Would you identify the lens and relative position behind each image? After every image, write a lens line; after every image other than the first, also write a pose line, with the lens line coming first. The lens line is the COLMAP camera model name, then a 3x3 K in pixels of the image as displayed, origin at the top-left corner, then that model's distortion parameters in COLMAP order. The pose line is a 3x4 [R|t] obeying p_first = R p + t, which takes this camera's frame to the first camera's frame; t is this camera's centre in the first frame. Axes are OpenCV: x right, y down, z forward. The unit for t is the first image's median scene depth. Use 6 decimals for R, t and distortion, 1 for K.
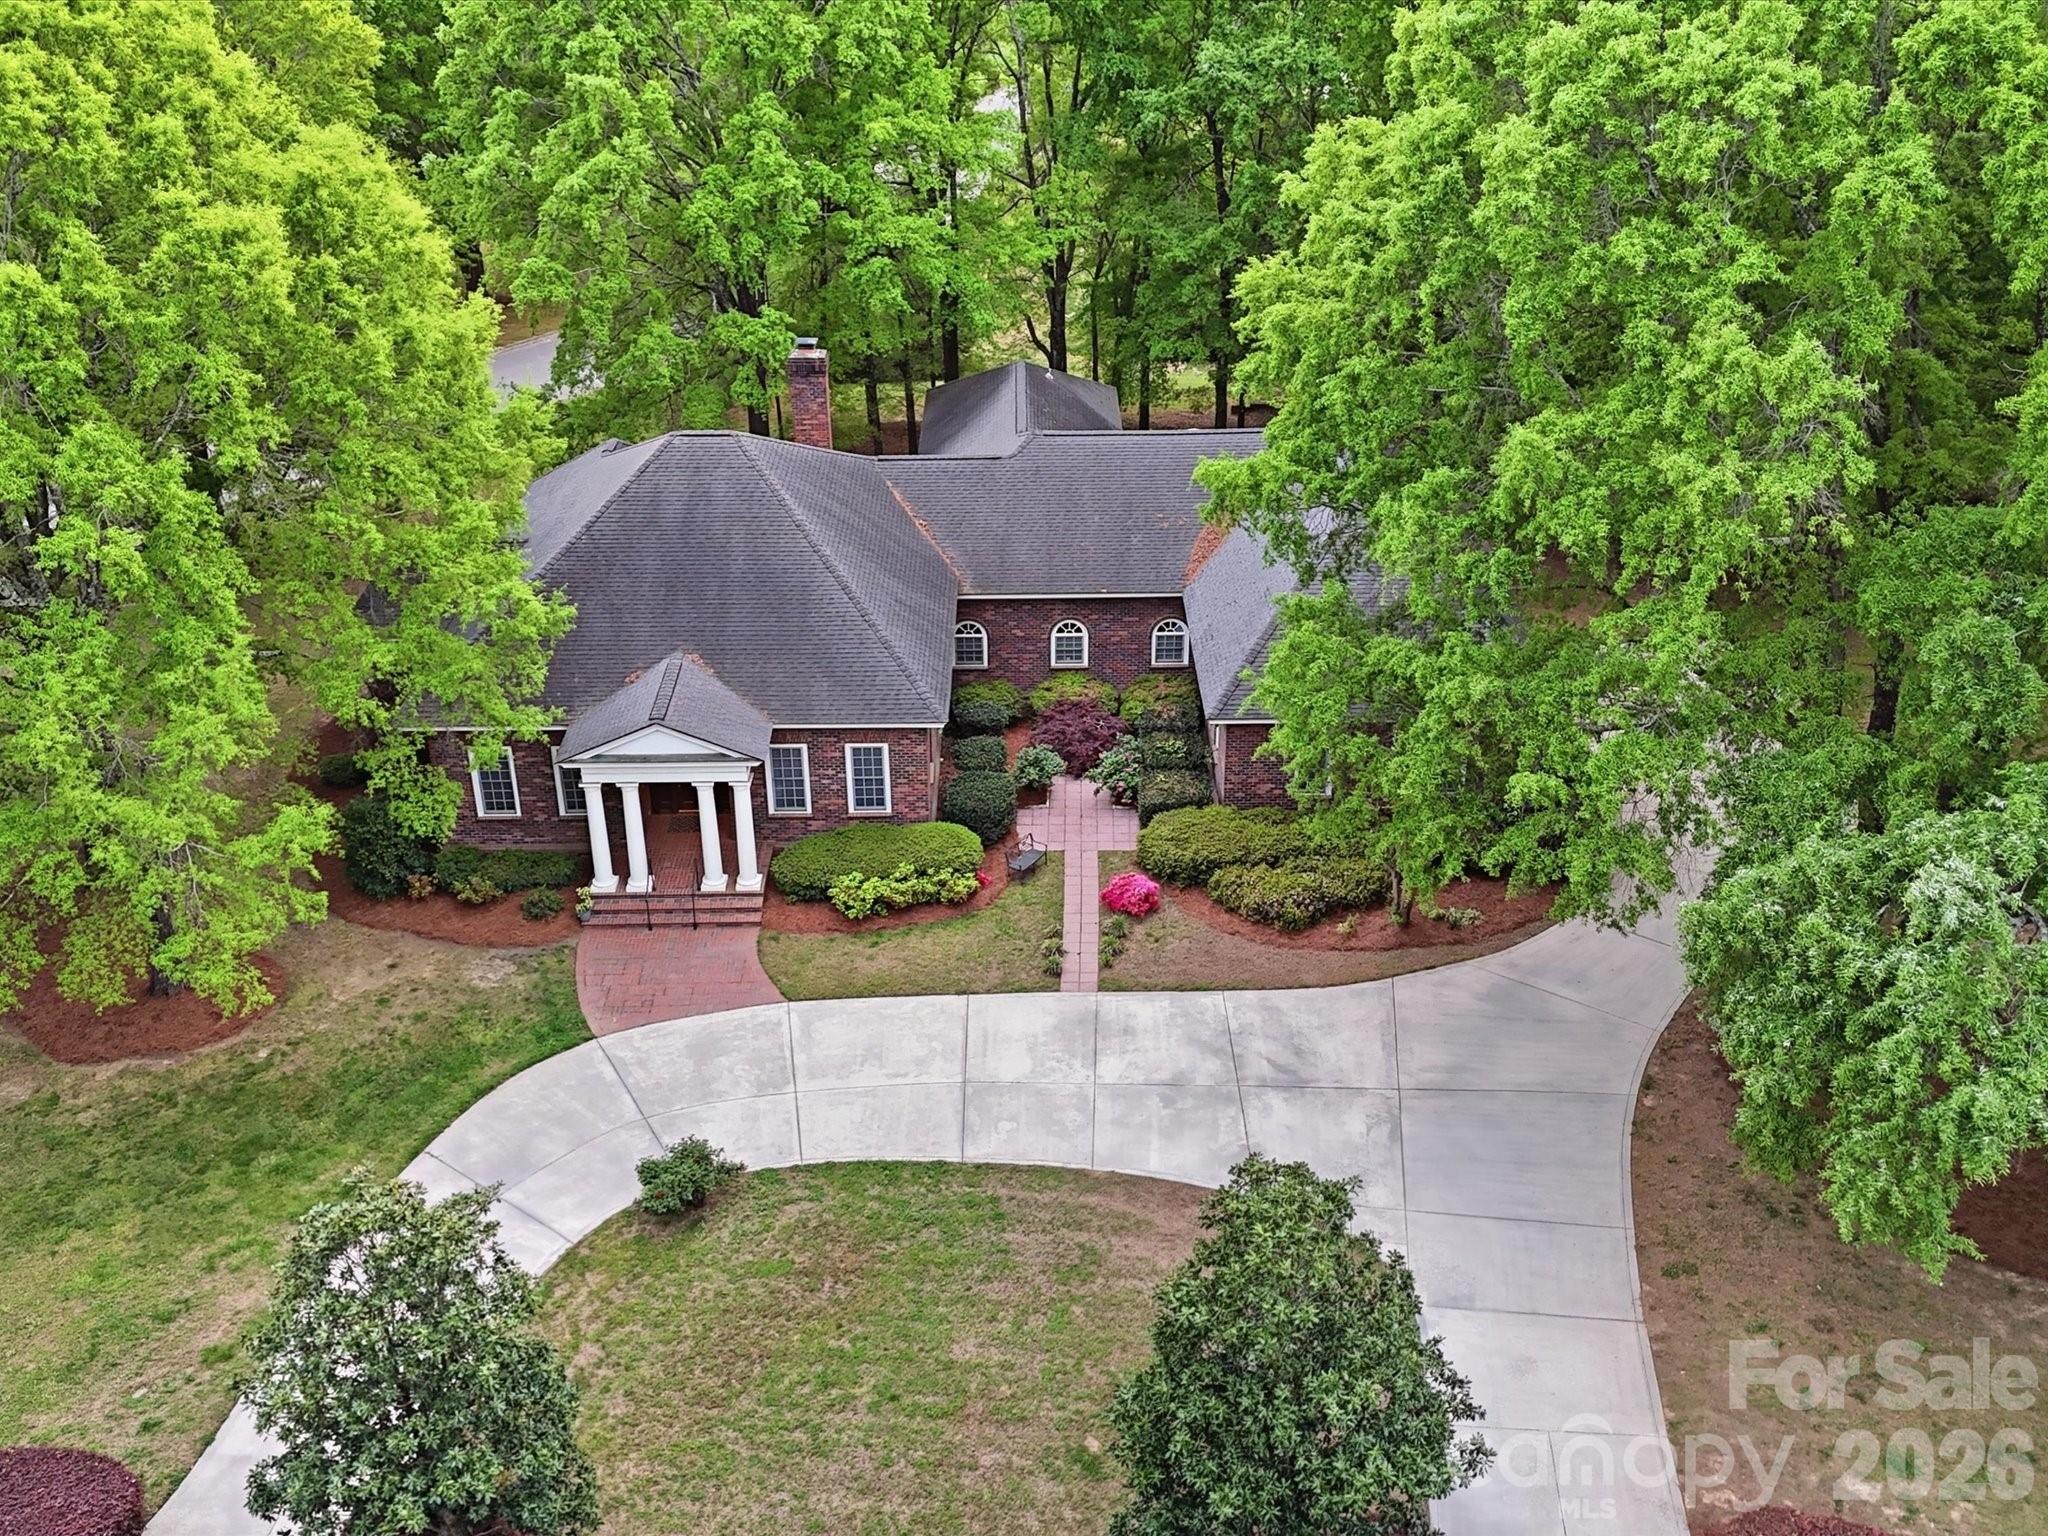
lens RADIAL K [[2033.4, 0, 1030.0], [0, 2033.4, 769.9], [0, 0, 1]] dist [0.035152, 0.000000]
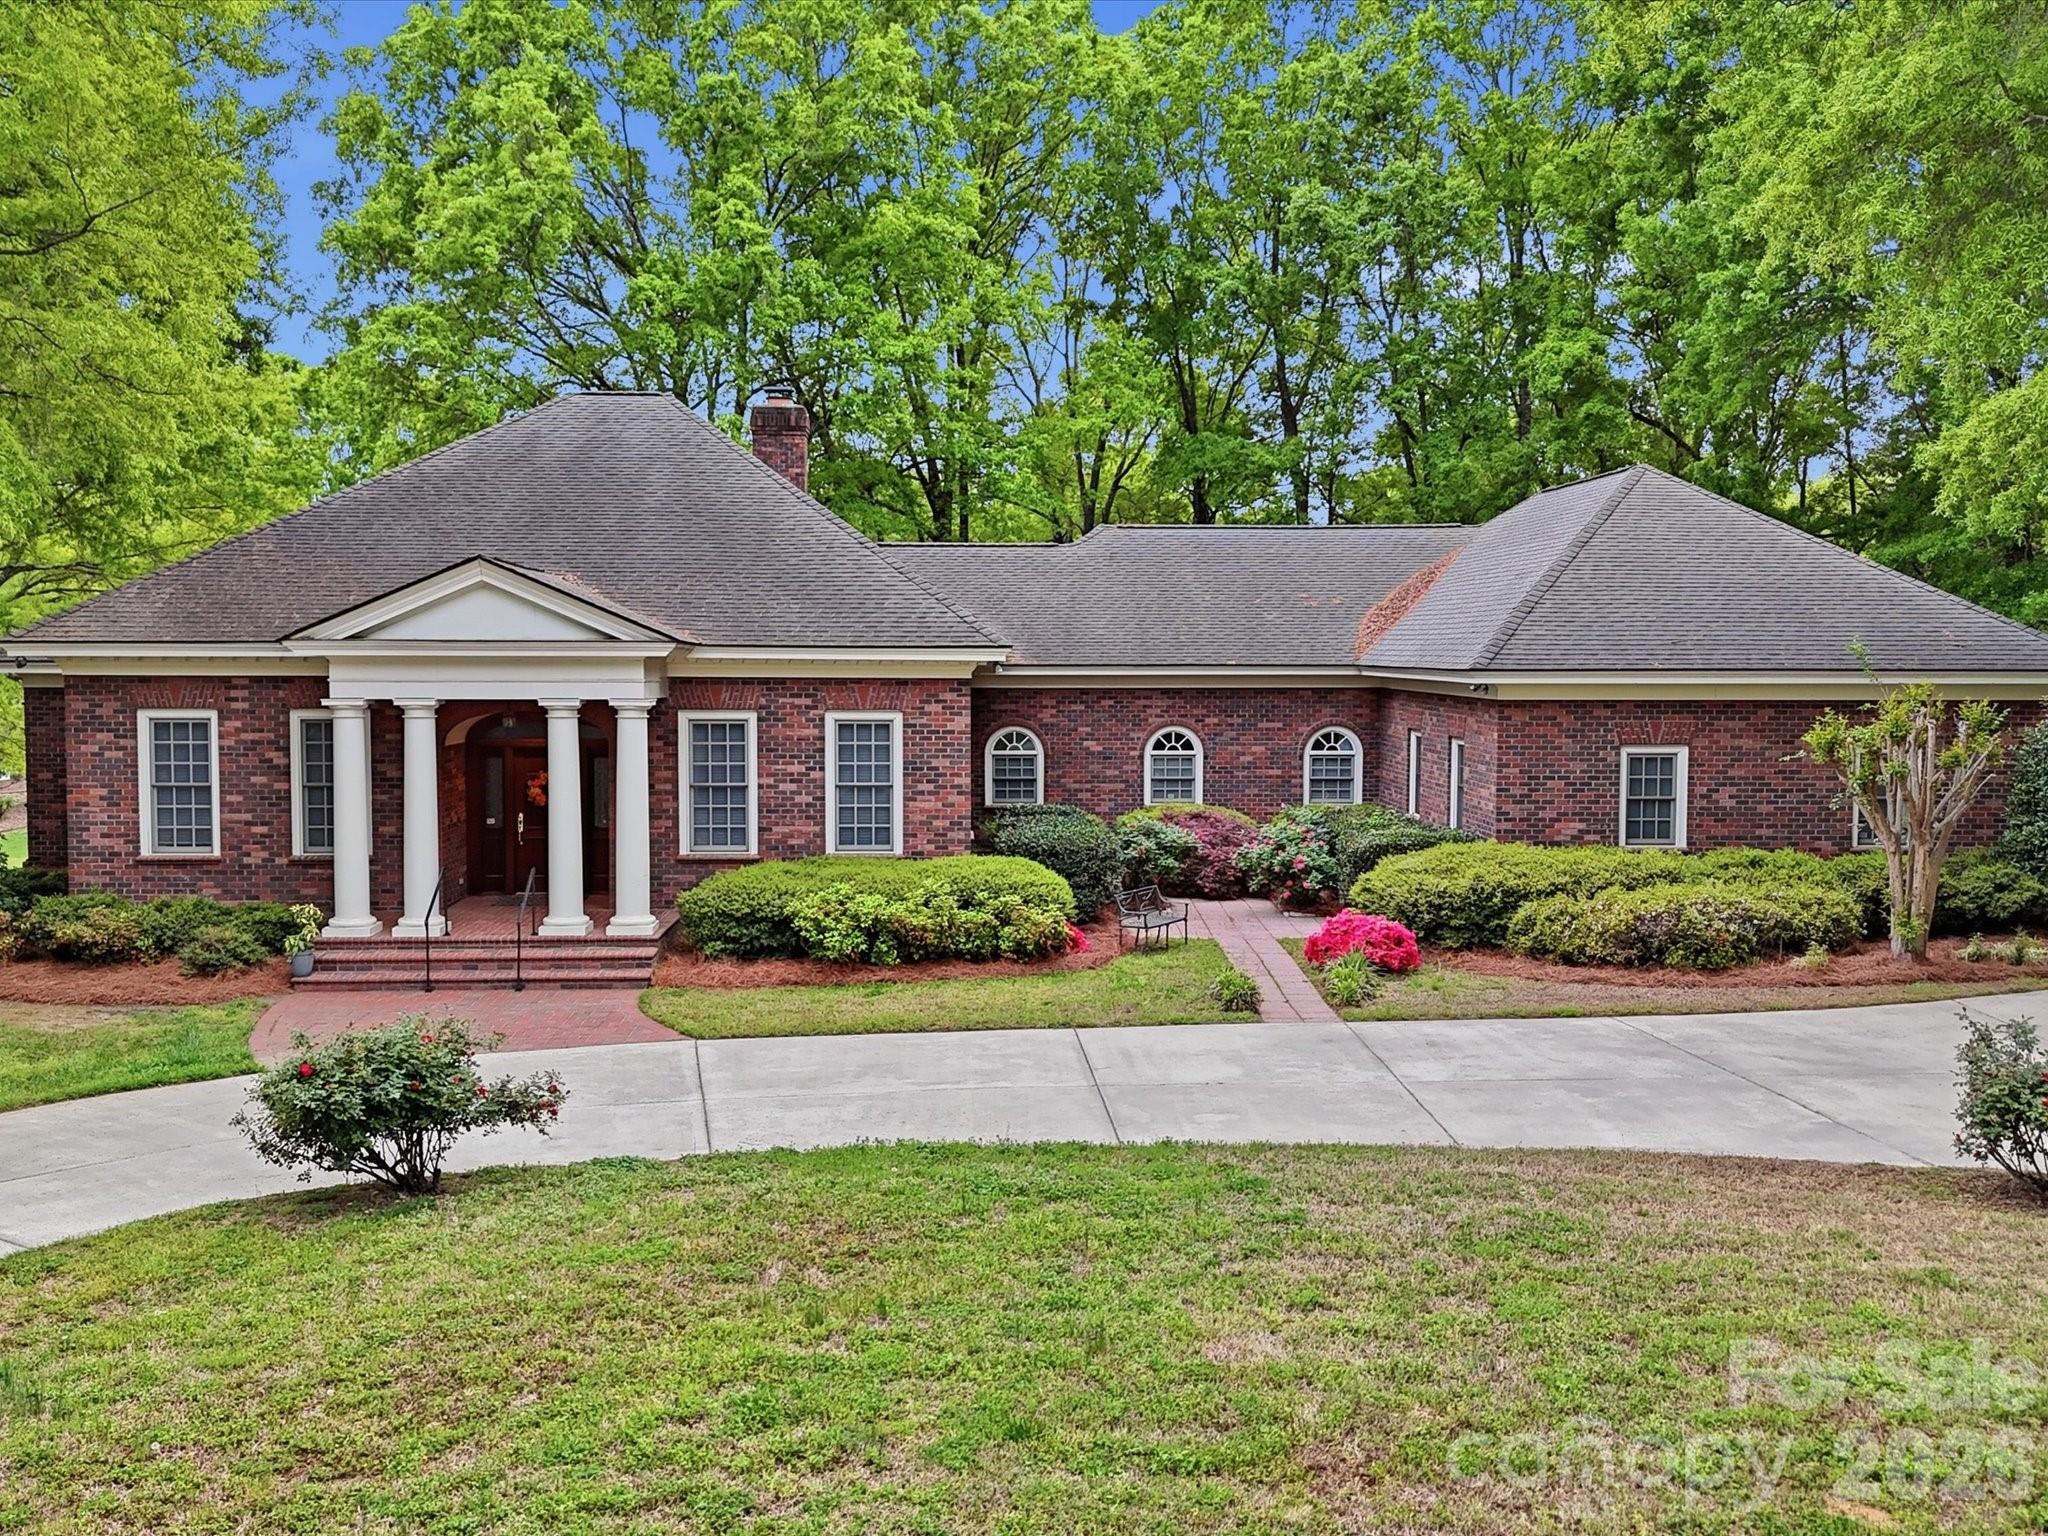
lens RADIAL K [[2033.4, 0, 1018.6], [0, 2033.4, 760.6], [0, 0, 1]] dist [0.035152, 0.000000]
pose [[0.999635, 0.008504, 0.025652, -0.054190], [0.003279, 0.904020, -0.427478, 0.247970], [-0.026825, 0.427406, 0.903662, 0.520942]]
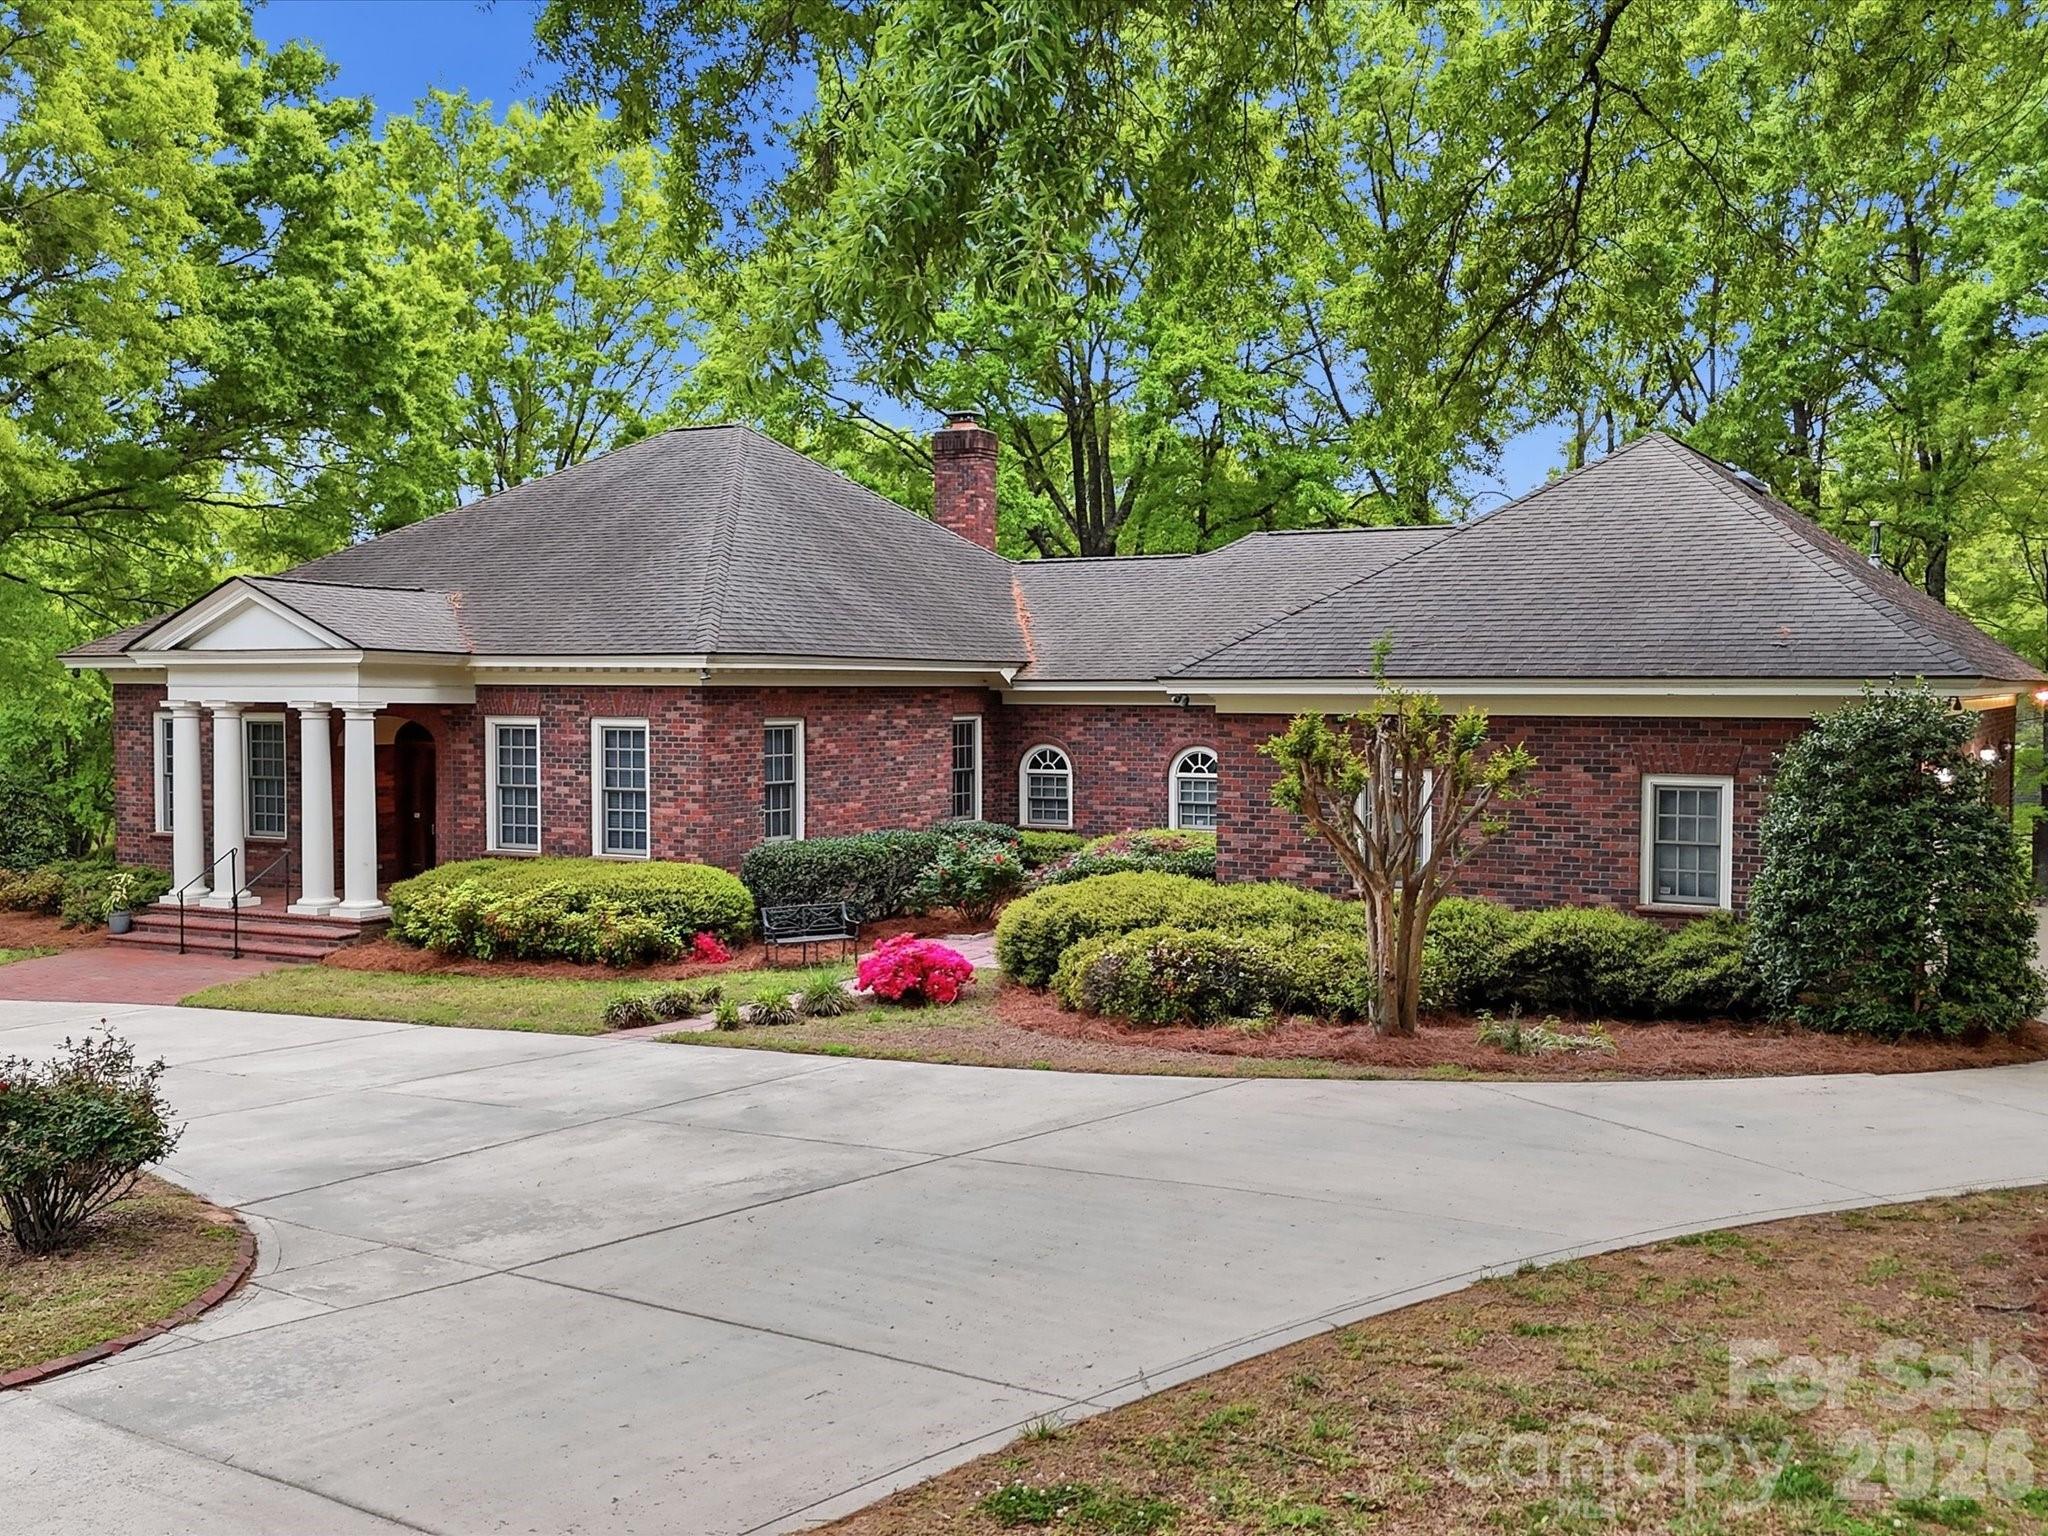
lens RADIAL K [[2033.4, 0, 1030.7], [0, 2033.4, 756.2], [0, 0, 1]] dist [0.035152, 0.000000]
pose [[0.873367, 0.026324, -0.486351, 0.314336], [-0.240248, 0.891894, -0.383153, 0.197372], [0.423687, 0.451478, 0.785275, 0.626505]]
